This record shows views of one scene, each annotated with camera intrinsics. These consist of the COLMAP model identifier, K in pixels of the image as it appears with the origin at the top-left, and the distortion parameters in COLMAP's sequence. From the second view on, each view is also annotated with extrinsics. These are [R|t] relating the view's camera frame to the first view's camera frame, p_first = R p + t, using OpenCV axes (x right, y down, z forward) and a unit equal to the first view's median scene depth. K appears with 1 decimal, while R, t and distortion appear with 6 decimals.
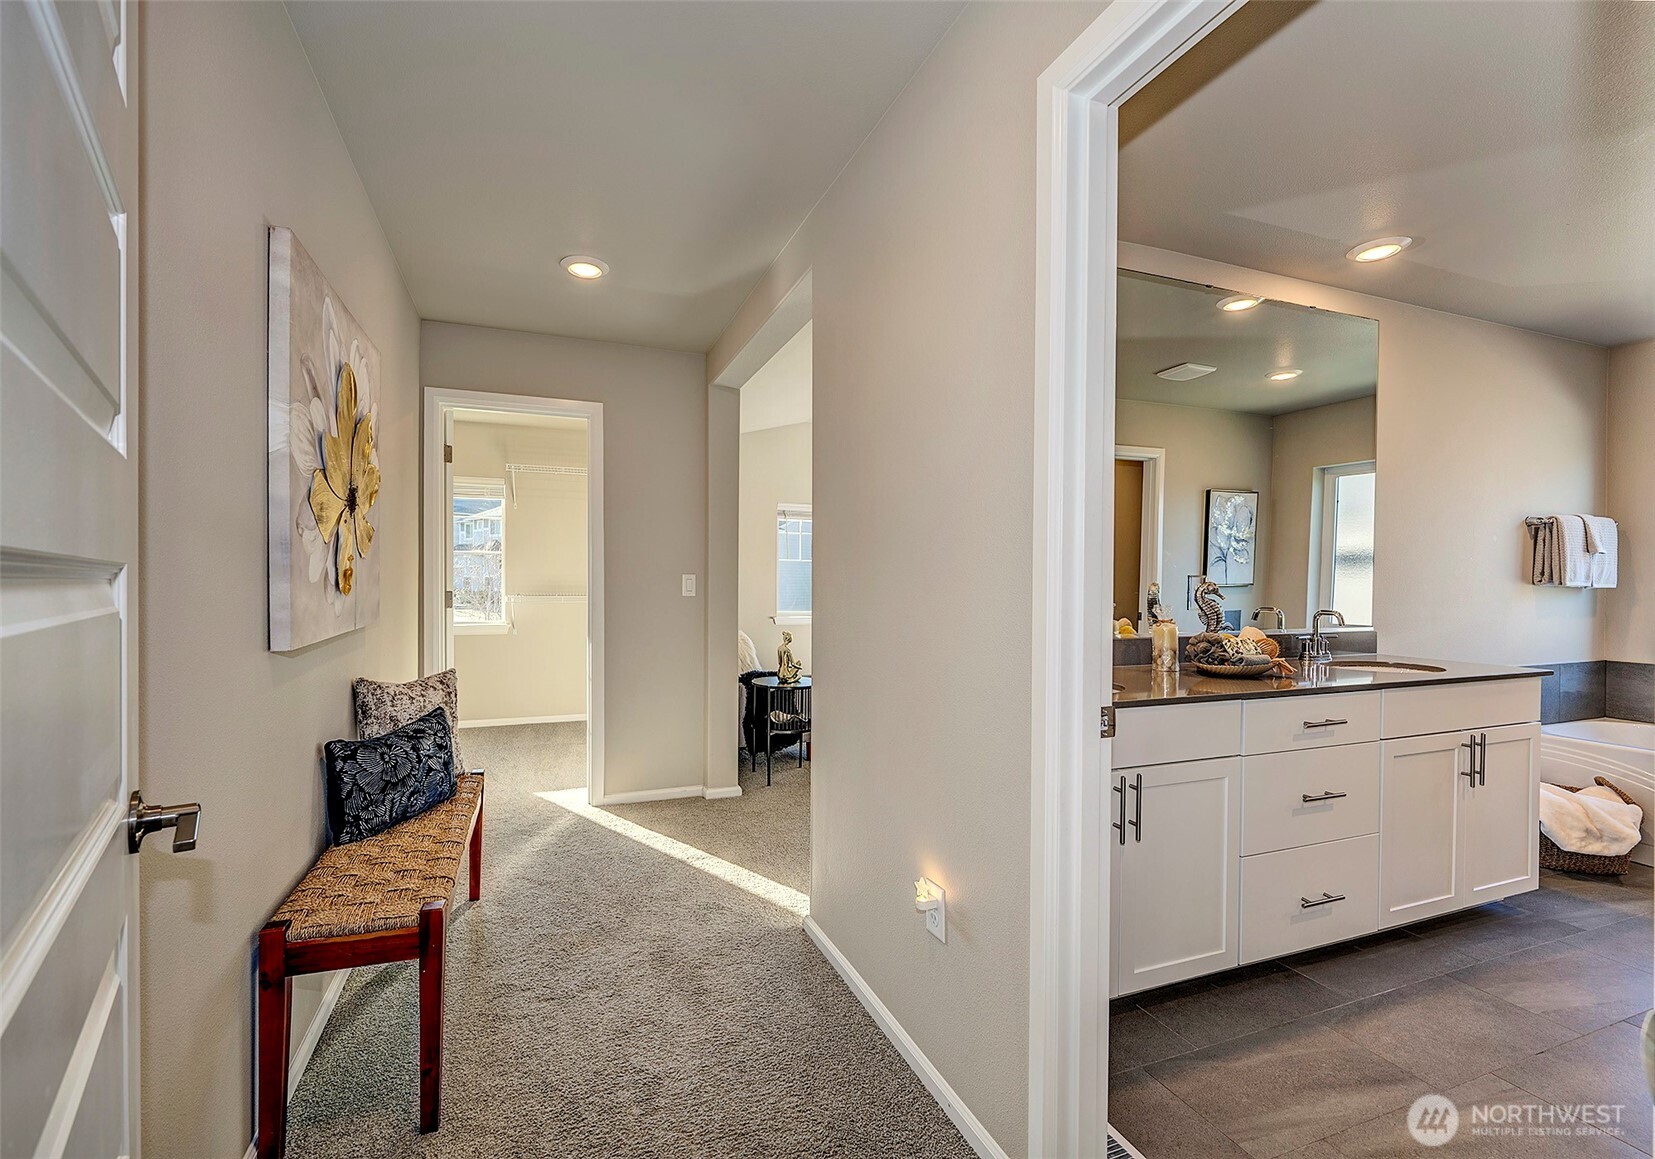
lens RADIAL K [[723.1, 0, 823.6], [0, 723.1, 581.1], [0, 0, 1]] dist [0.000301, 0.000010]
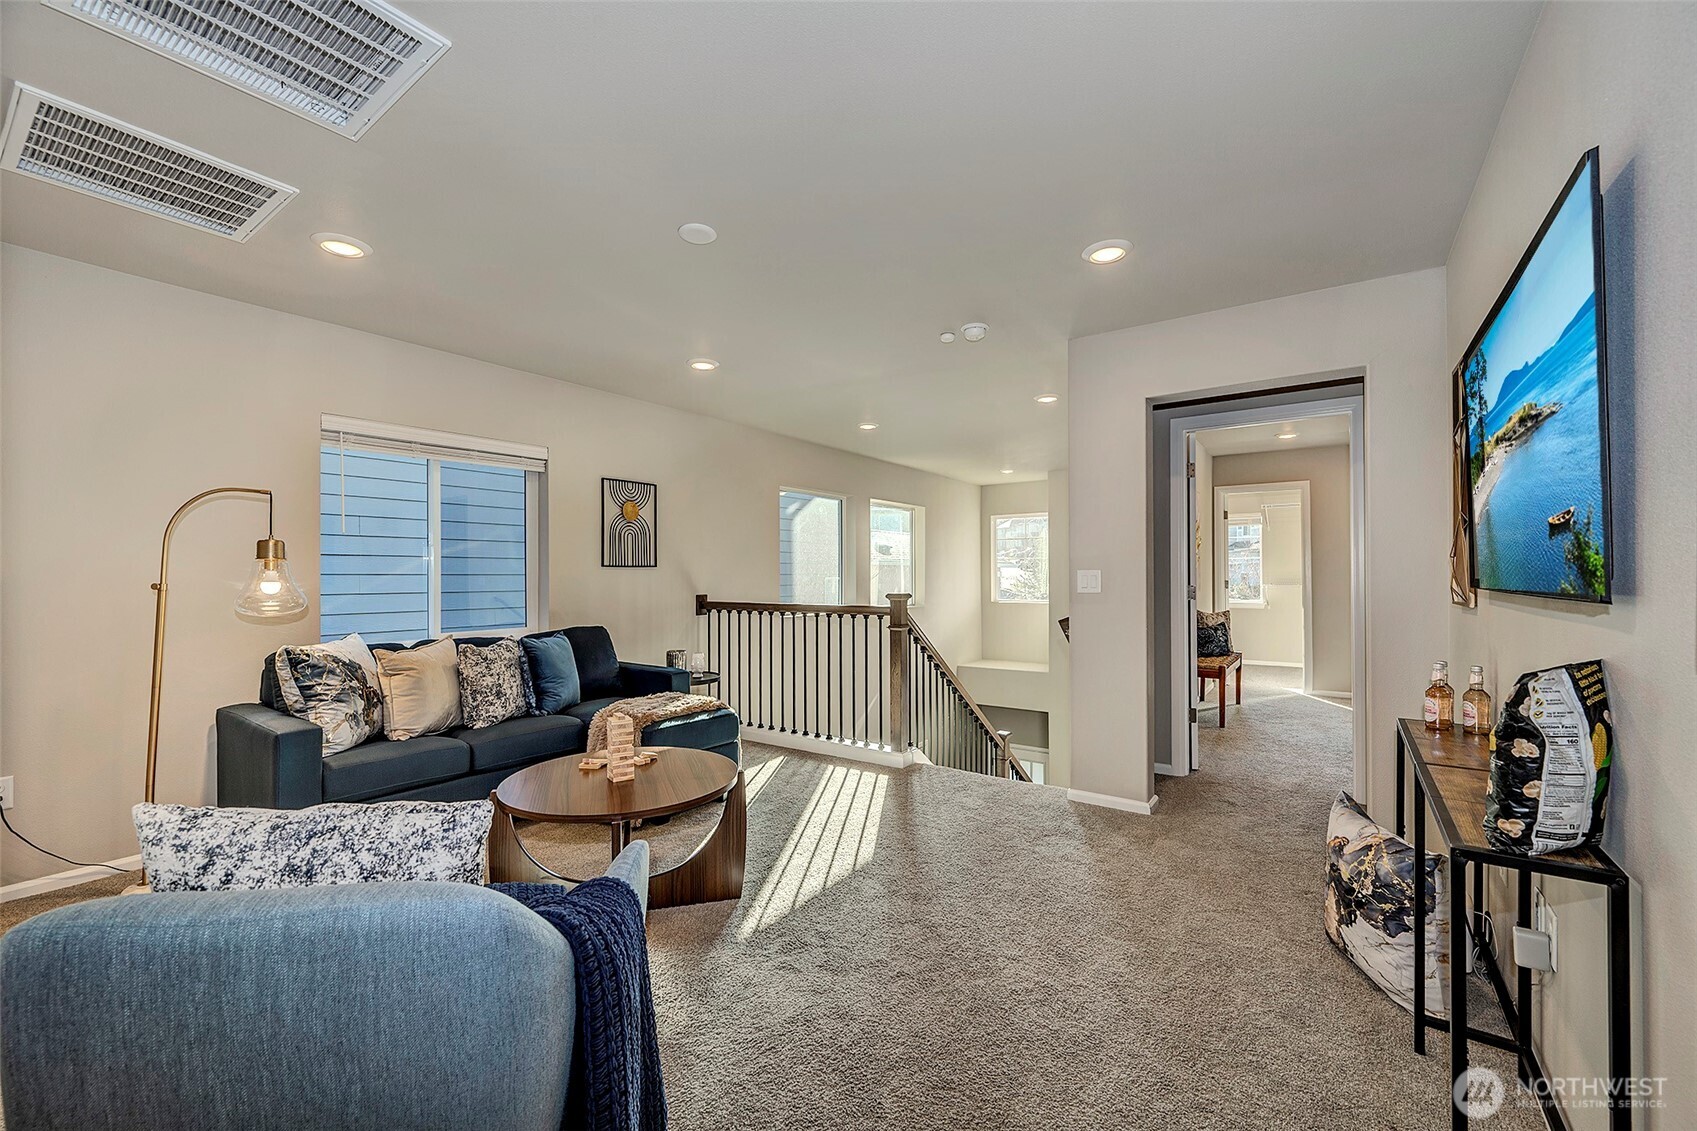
lens RADIAL K [[672.6, 0, 847.4], [0, 672.6, 568.1], [0, 0, 1]] dist [-0.000140, -0.000998]
pose [[0.548916, -0.011424, -0.835800, 0.745087], [-0.000789, 0.999899, -0.014185, 0.009429], [0.835877, 0.008446, 0.548851, -1.449296]]
